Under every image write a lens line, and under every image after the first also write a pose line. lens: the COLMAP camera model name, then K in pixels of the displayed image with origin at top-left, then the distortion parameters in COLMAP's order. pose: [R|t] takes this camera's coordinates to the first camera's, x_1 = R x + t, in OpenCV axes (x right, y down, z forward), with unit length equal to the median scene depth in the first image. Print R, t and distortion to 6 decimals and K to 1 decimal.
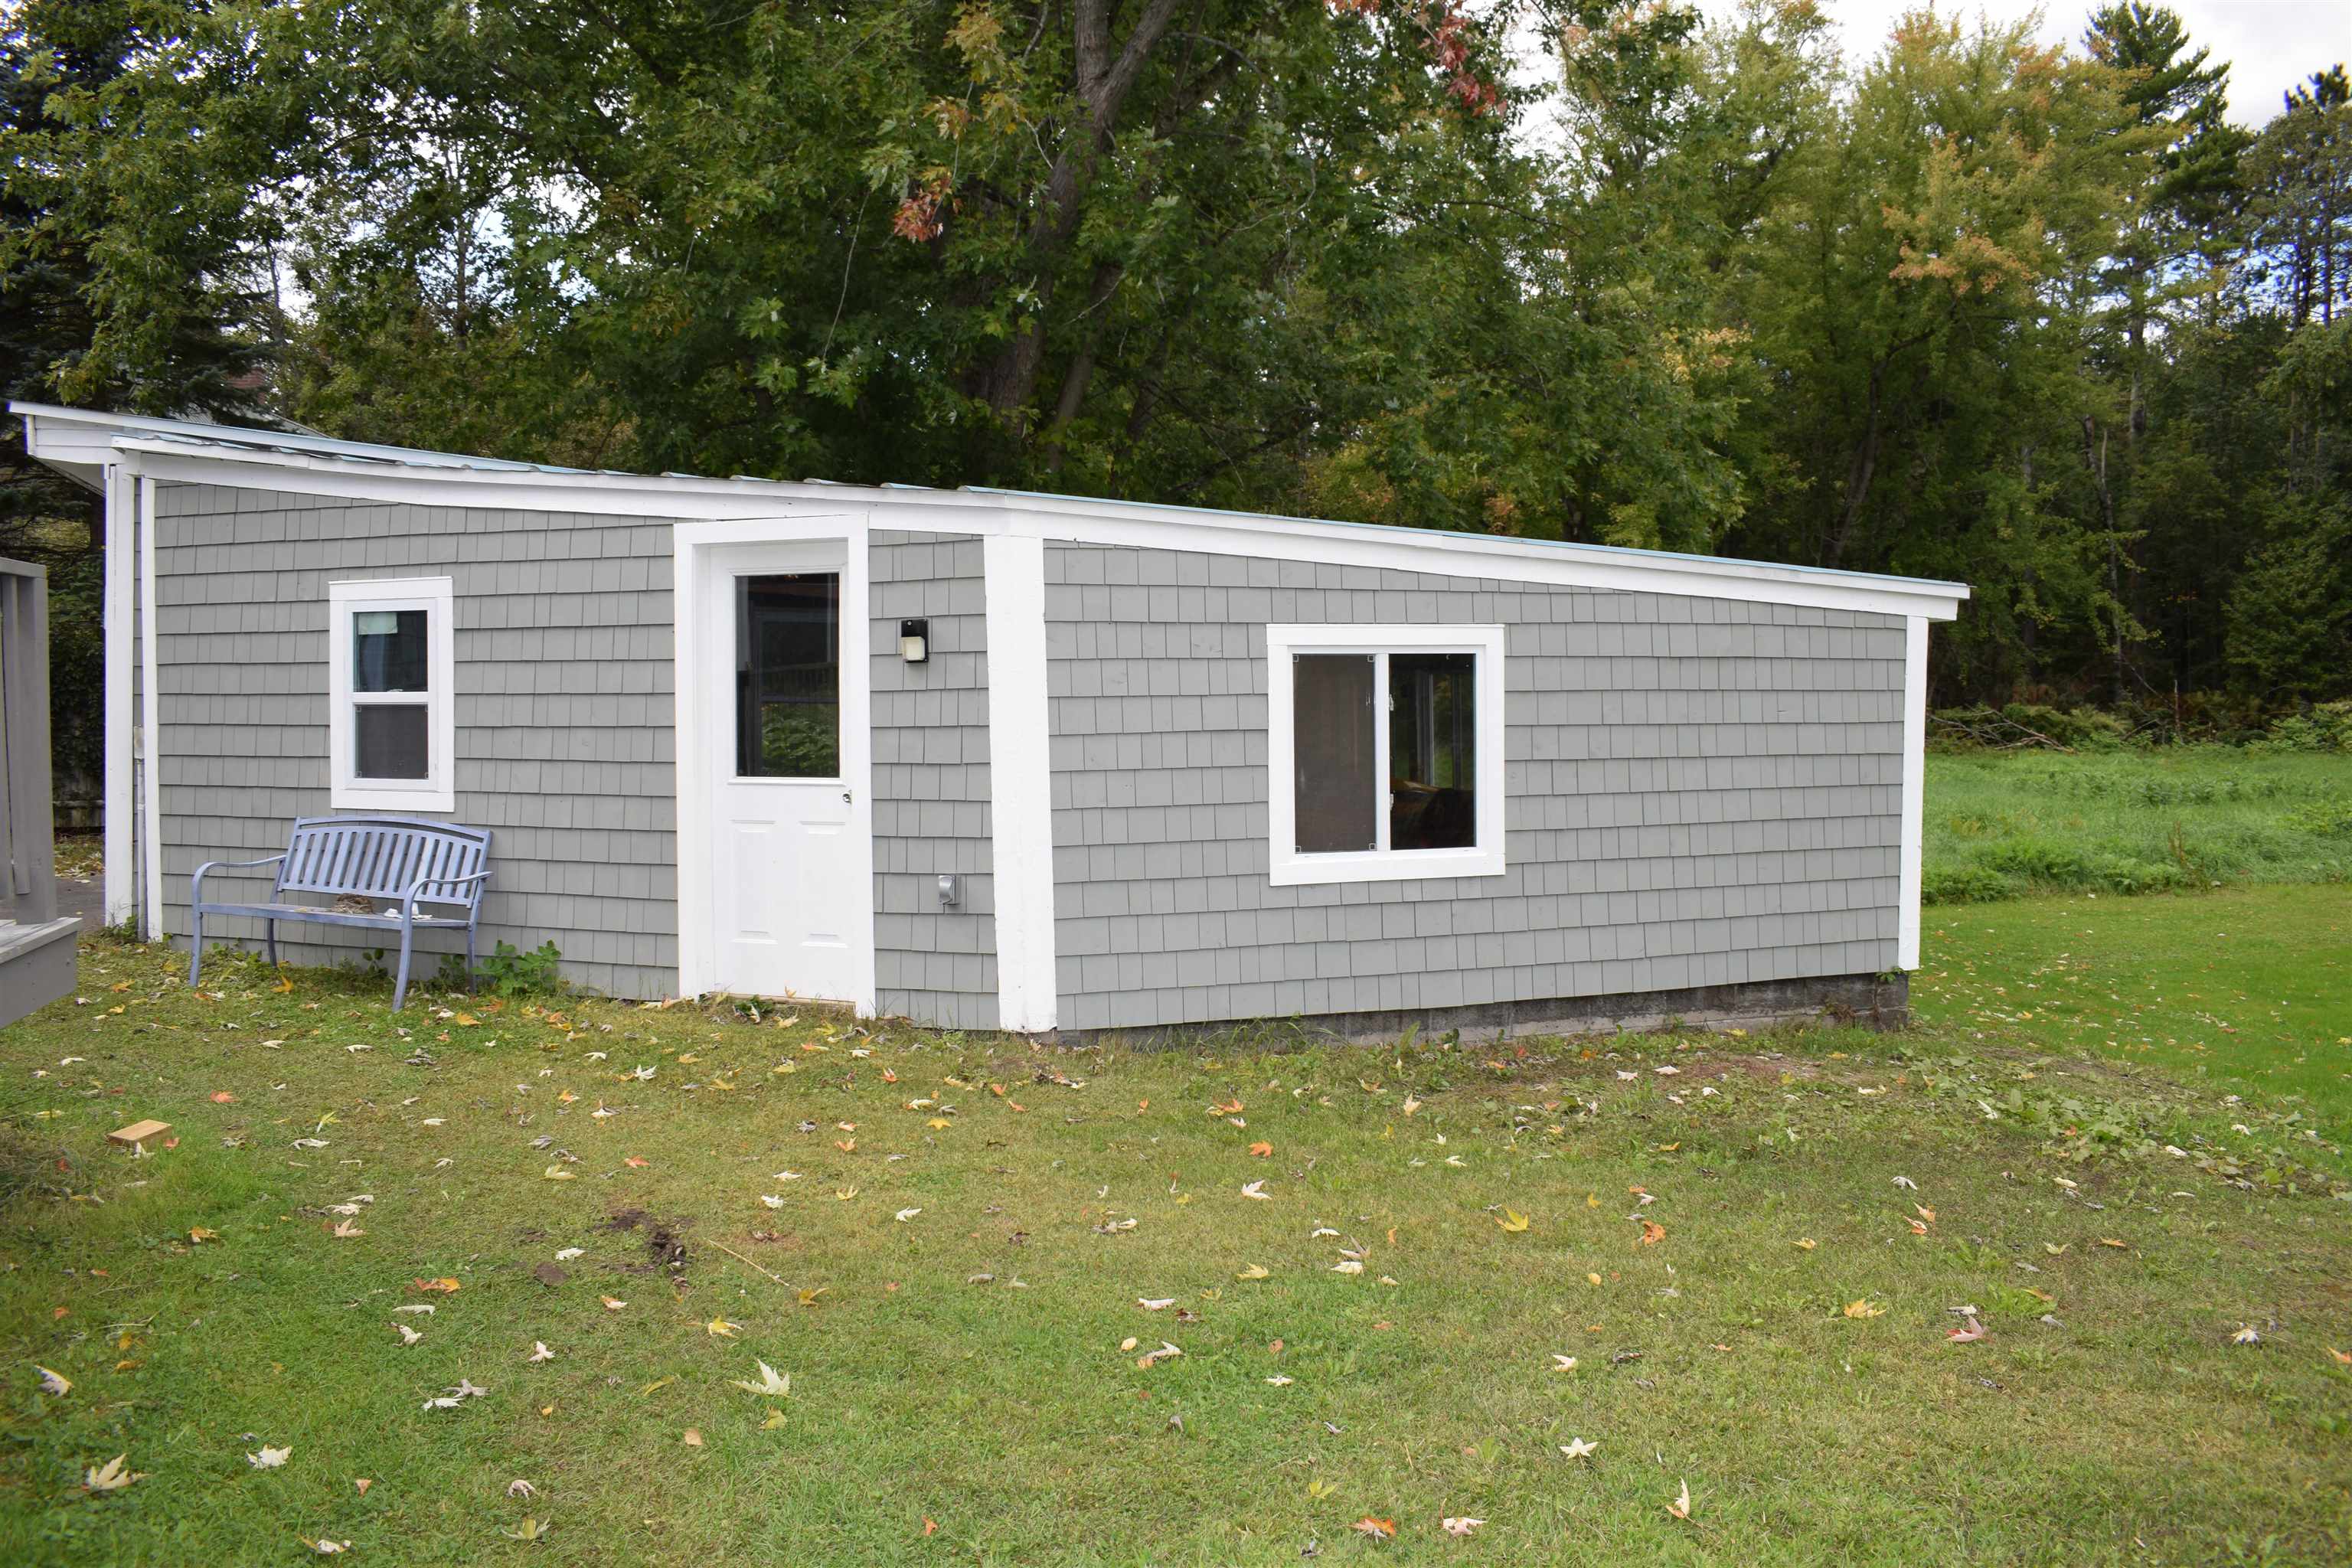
lens RADIAL K [[1833.7, 0, 1195.0], [0, 1833.7, 773.4], [0, 0, 1]] dist [-0.099704, 0.017816]
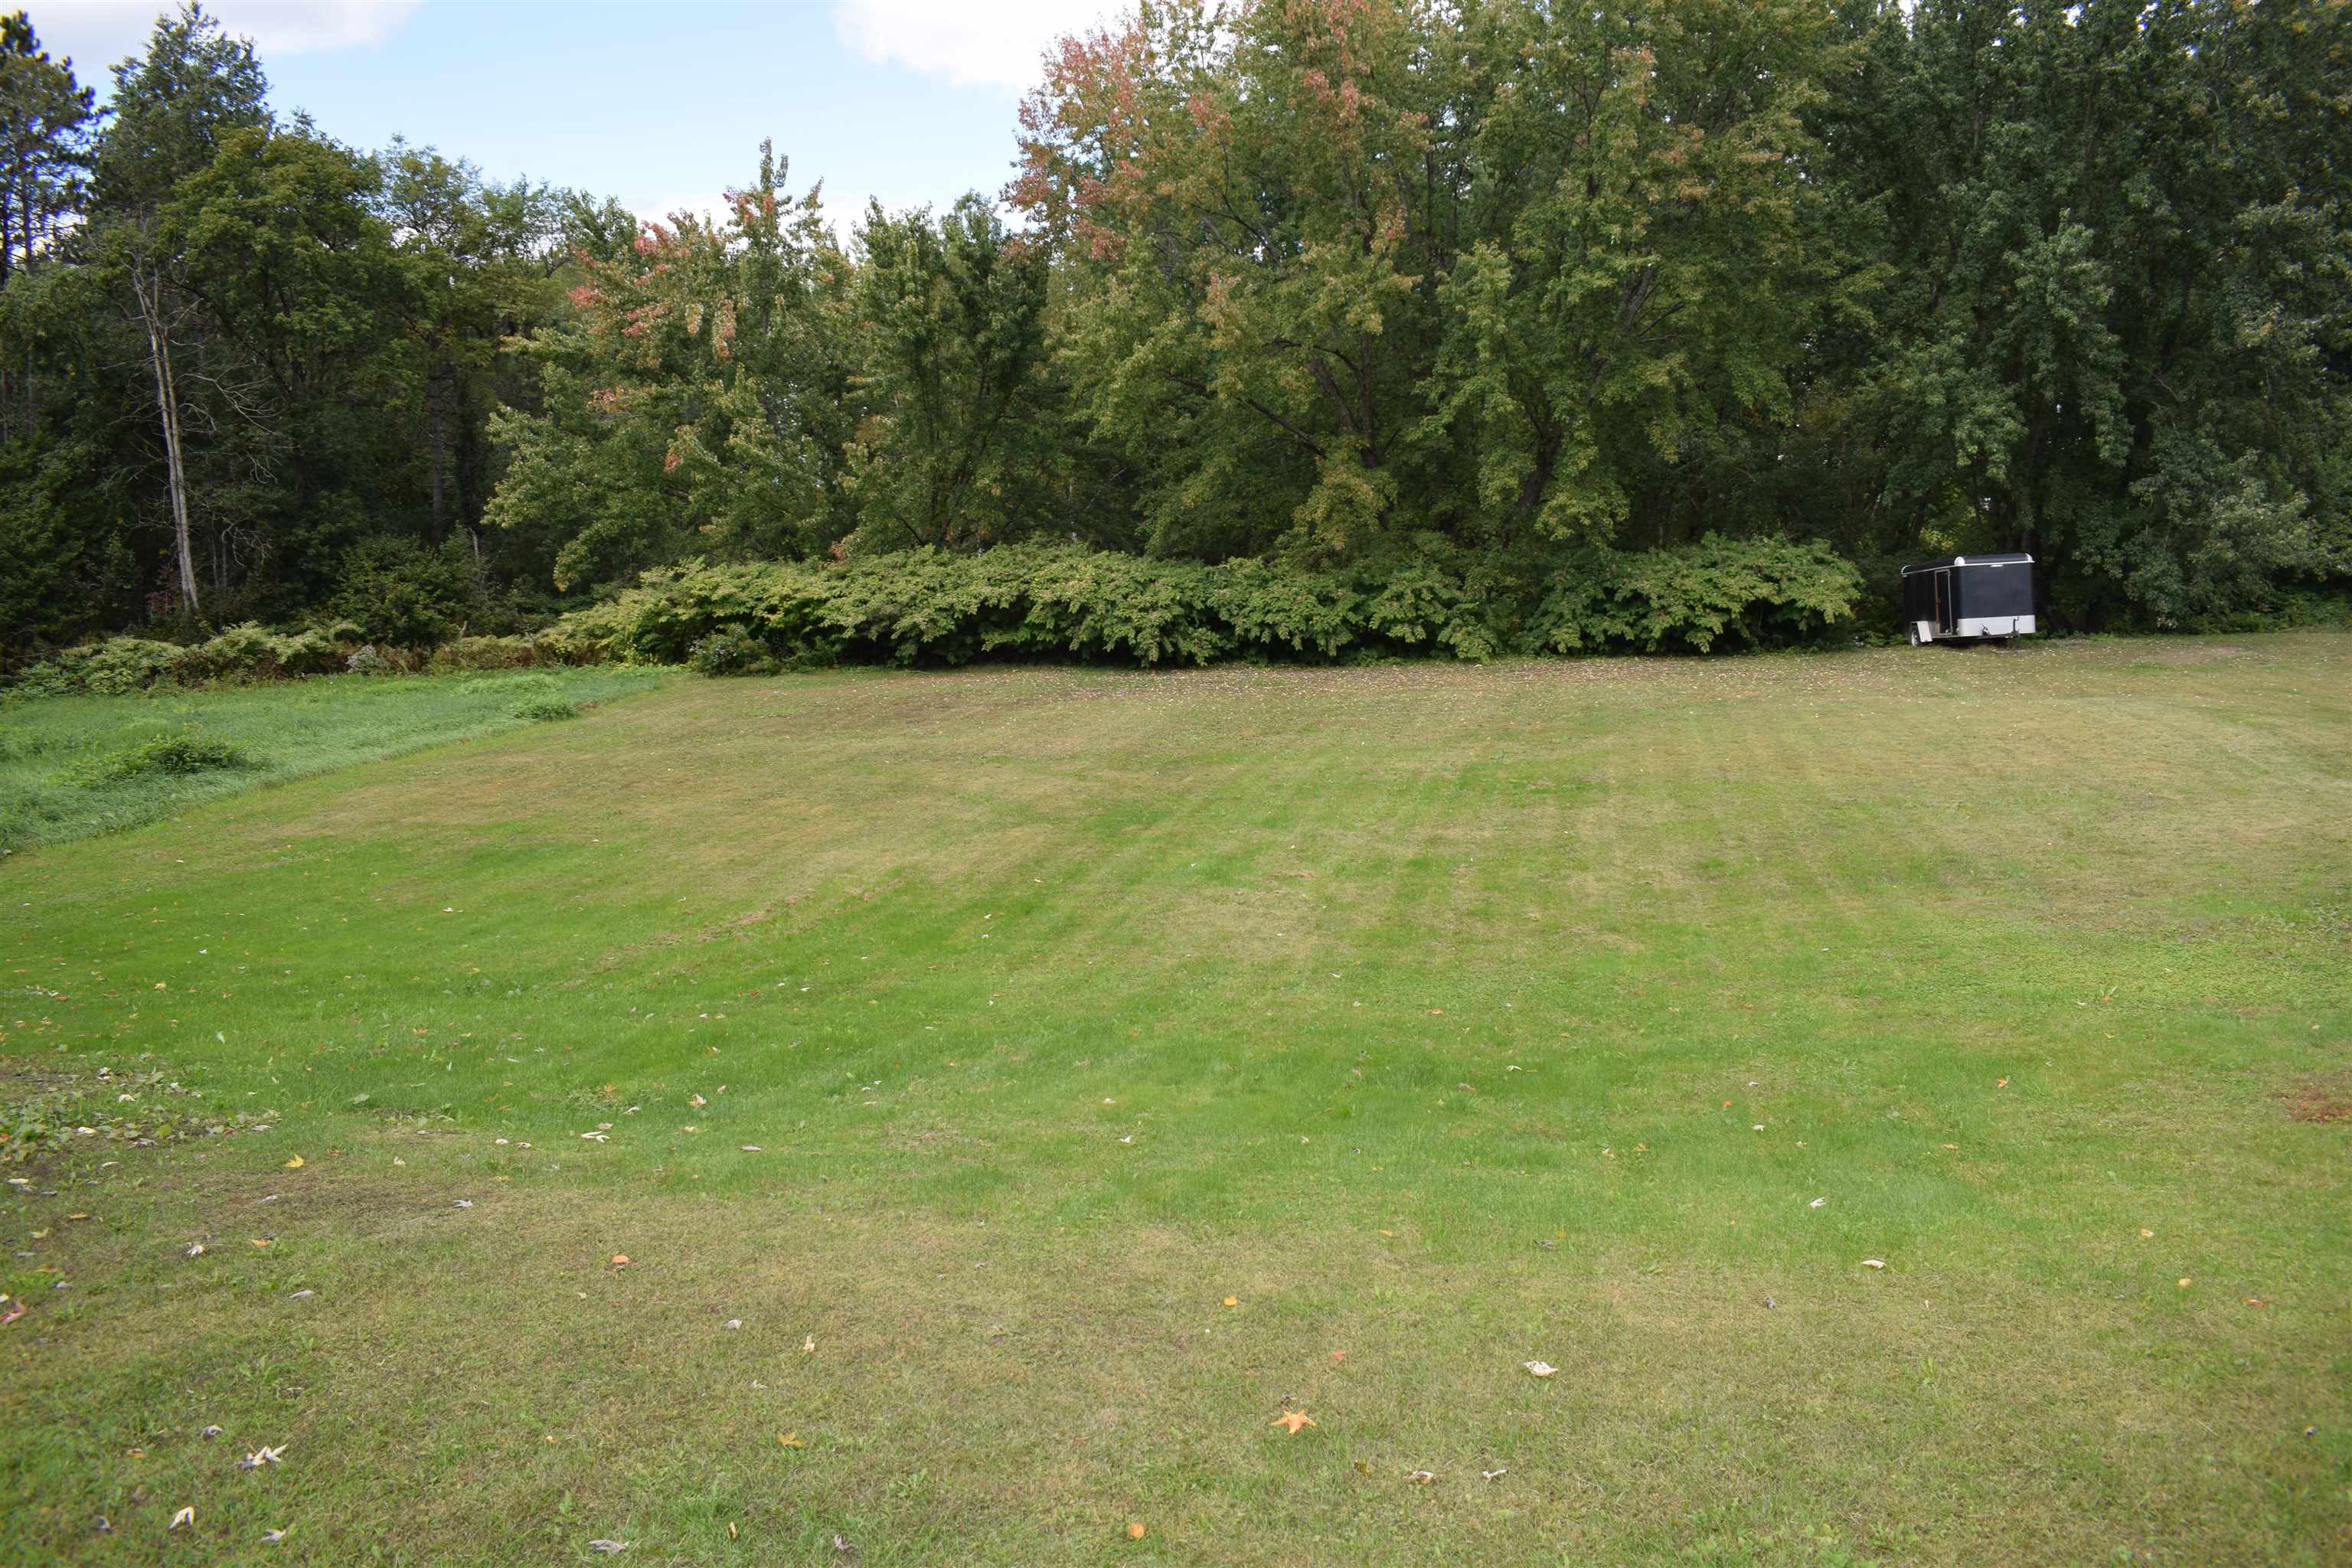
lens RADIAL K [[1833.7, 0, 1188.6], [0, 1833.7, 795.8], [0, 0, 1]] dist [-0.099704, 0.017816]
pose [[0.415712, -0.135466, 0.899351, -0.196935], [0.079882, 0.990462, 0.112265, -0.091494], [-0.905981, 0.025172, 0.422569, -0.227950]]
